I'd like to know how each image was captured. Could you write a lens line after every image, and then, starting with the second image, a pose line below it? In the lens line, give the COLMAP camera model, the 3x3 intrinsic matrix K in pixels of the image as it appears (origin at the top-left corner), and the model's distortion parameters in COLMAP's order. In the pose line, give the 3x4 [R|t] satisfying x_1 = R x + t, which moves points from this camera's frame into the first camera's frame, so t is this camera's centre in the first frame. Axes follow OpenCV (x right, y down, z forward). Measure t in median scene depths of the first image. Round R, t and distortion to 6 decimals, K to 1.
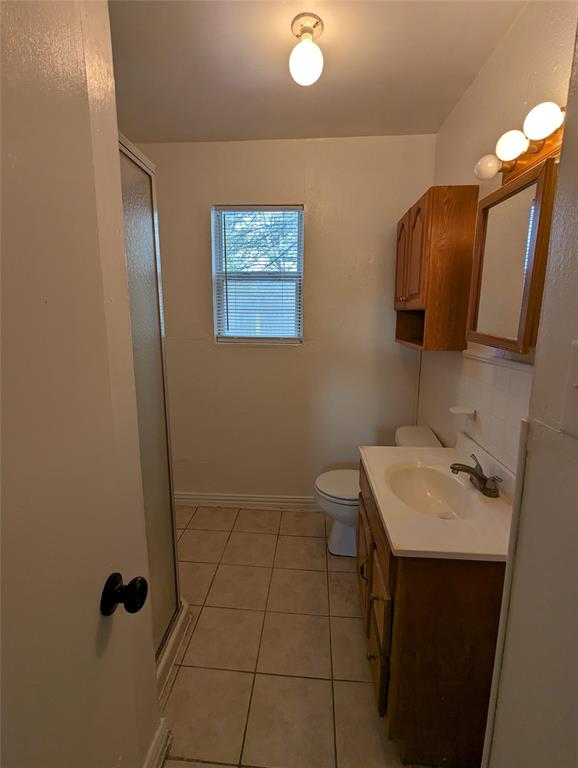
lens RADIAL K [[357.8, 0, 289.0], [0, 357.8, 384.0], [0, 0, 1]] dist [-0.022100, -0.000144]
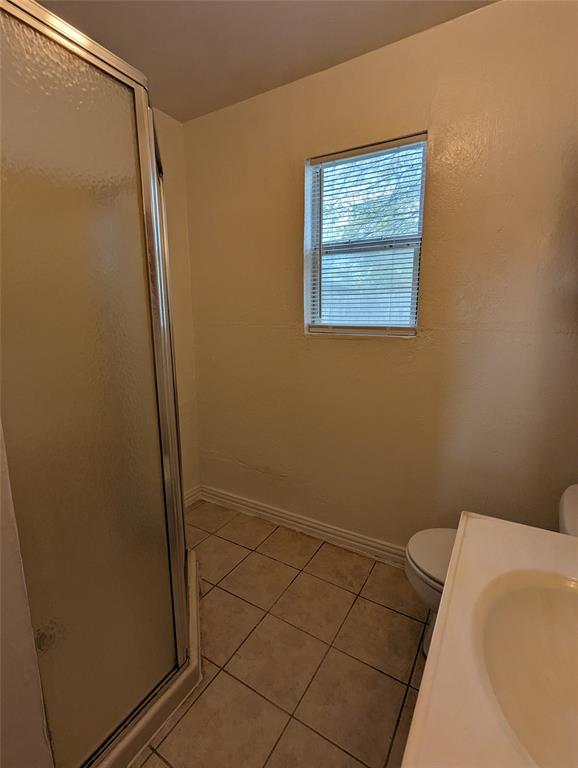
lens RADIAL K [[357.8, 0, 289.0], [0, 357.8, 384.0], [0, 0, 1]] dist [-0.022100, -0.000144]
pose [[0.888868, 0.073722, -0.452194, 0.136355], [-0.074037, 0.997110, 0.017026, -0.011084], [0.452142, 0.018345, 0.891757, 0.266650]]
